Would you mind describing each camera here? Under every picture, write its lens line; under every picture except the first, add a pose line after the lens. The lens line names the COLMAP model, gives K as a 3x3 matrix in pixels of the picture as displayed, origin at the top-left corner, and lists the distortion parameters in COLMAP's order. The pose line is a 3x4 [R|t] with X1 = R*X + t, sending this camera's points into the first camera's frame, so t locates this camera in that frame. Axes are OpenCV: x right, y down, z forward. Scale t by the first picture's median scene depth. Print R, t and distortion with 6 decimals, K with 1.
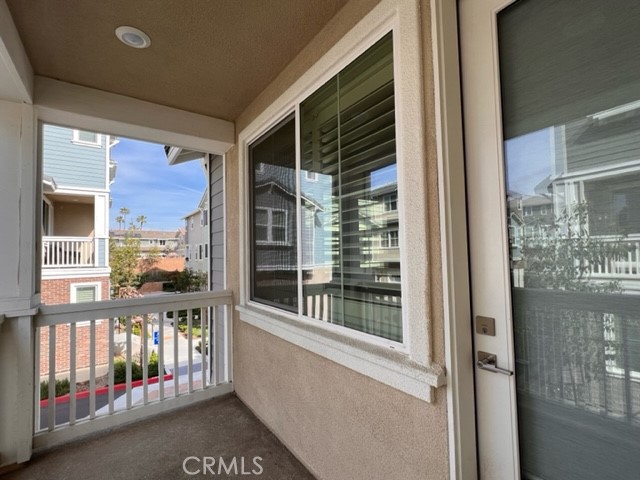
lens RADIAL K [[302.9, 0, 320.0], [0, 302.9, 240.0], [0, 0, 1]] dist [0.002040, 0.000160]
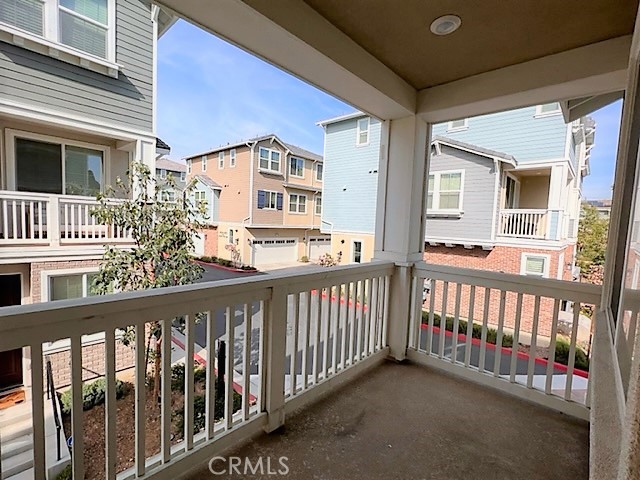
lens RADIAL K [[302.9, 0, 320.0], [0, 302.9, 240.0], [0, 0, 1]] dist [0.002040, 0.000160]
pose [[0.201084, 0.092619, -0.975186, 0.087675], [-0.000567, 0.995531, 0.094435, -0.003055], [0.979574, -0.018437, 0.200238, 0.074700]]
